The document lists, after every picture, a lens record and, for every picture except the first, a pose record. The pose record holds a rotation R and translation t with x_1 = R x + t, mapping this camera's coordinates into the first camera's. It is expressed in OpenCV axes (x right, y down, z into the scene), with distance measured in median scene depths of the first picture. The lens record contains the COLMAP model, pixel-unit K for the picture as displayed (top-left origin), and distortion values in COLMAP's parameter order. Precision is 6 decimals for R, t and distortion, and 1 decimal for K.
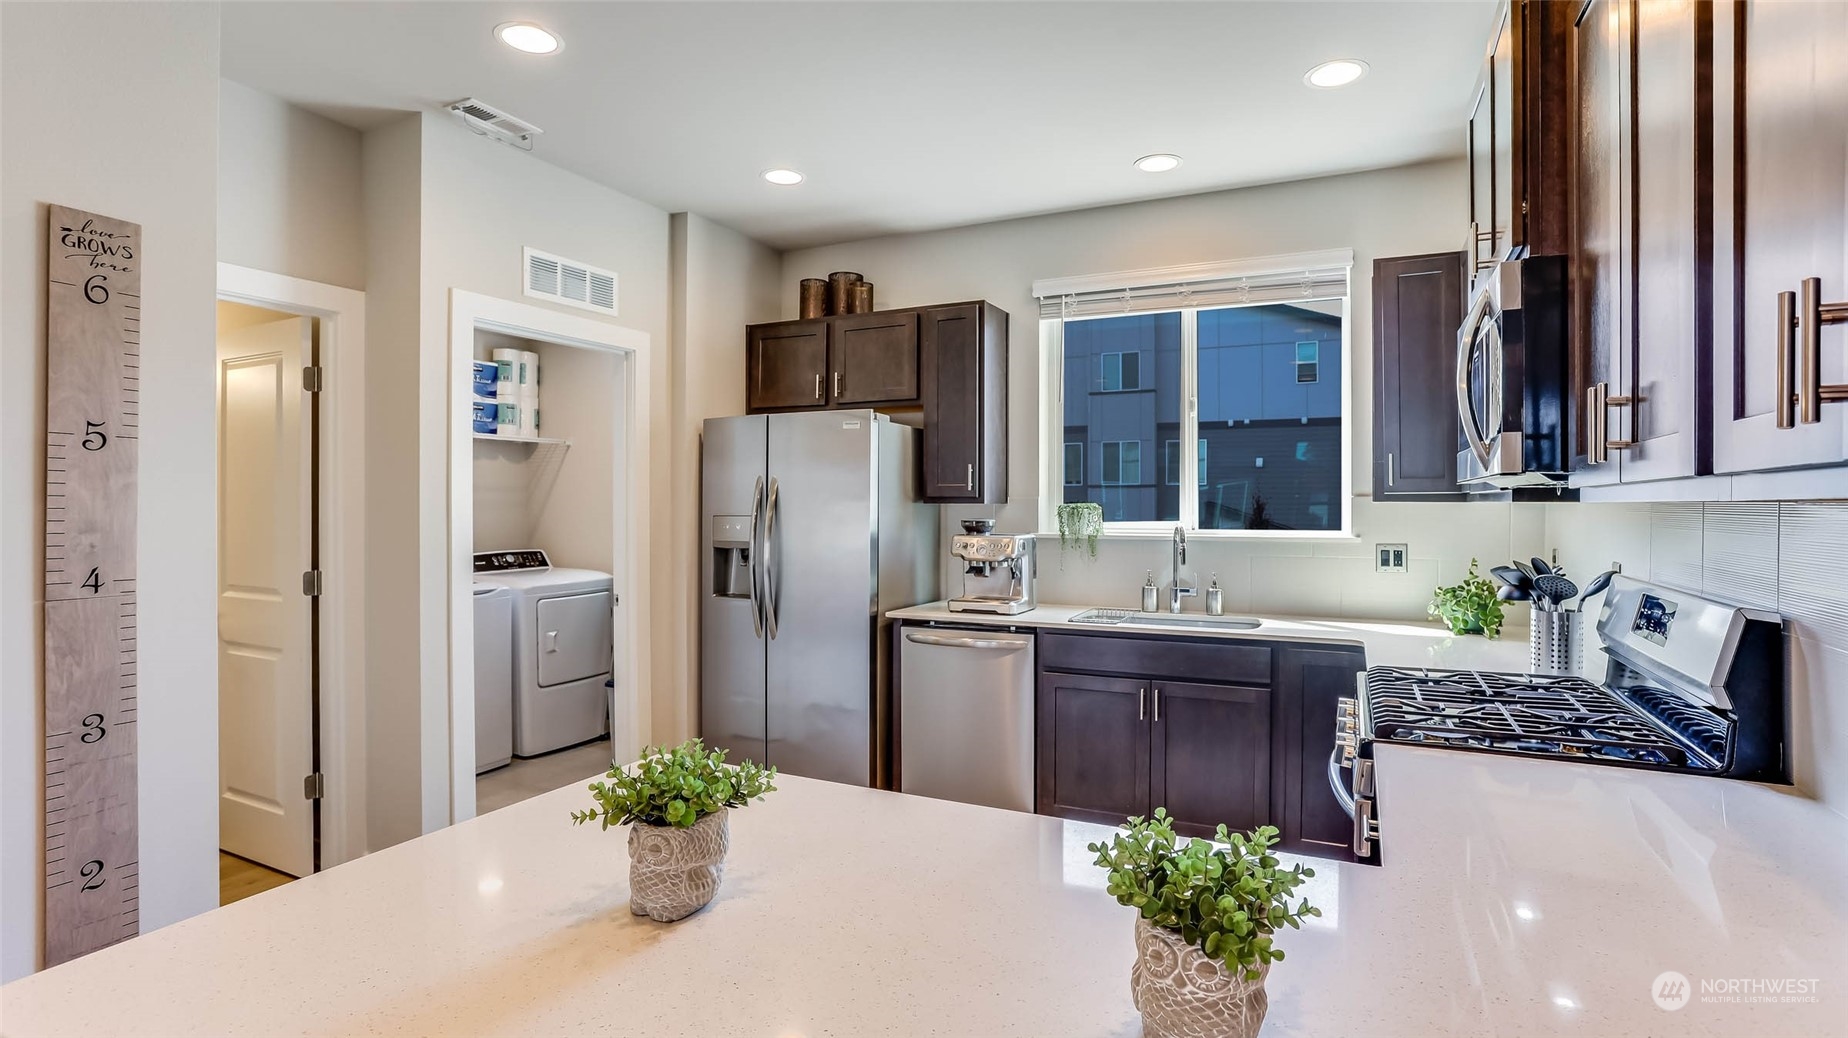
lens RADIAL K [[908.5, 0, 931.1], [0, 908.5, 499.5], [0, 0, 1]] dist [-0.014910, 0.004893]
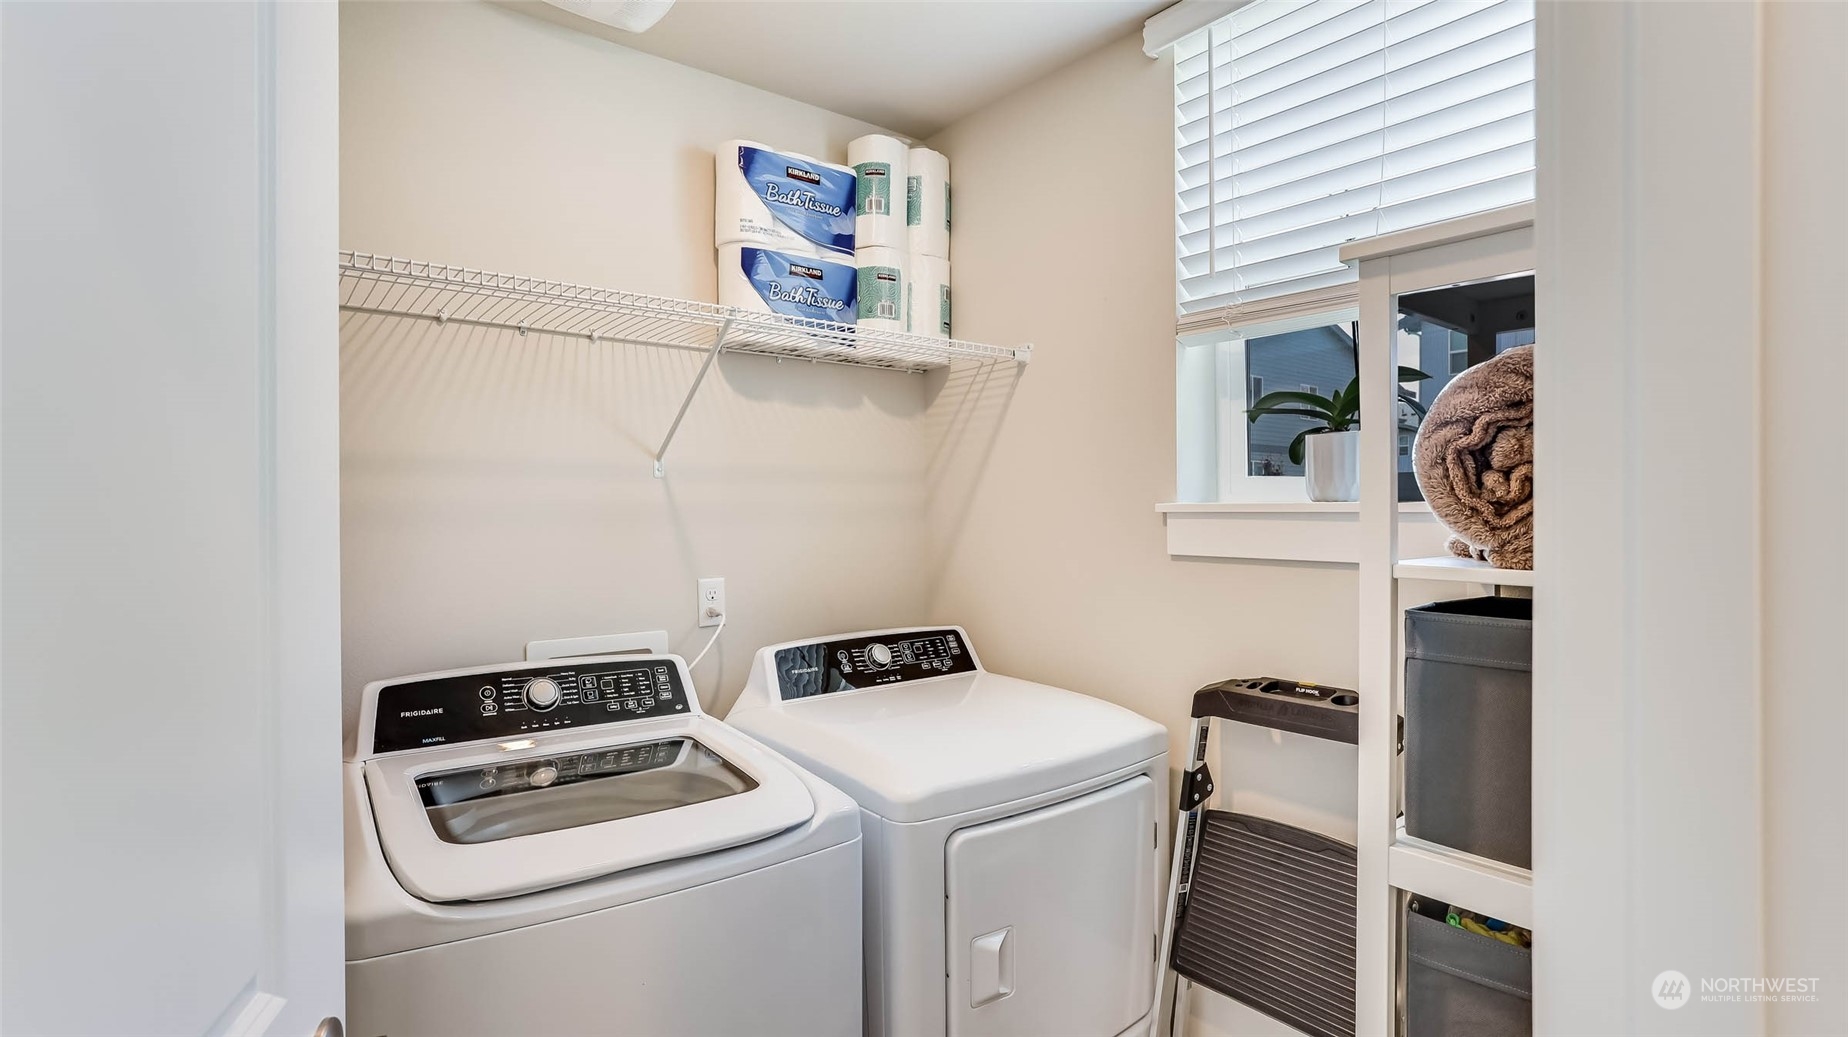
lens RADIAL K [[888.6, 0, 918.7], [0, 888.6, 519.3], [0, 0, 1]] dist [-0.023222, 0.000131]
pose [[0.901227, -0.001930, -0.433344, -0.279318], [0.005650, 0.999957, 0.007296, 0.006140], [0.433311, -0.009024, 0.901199, 0.648169]]
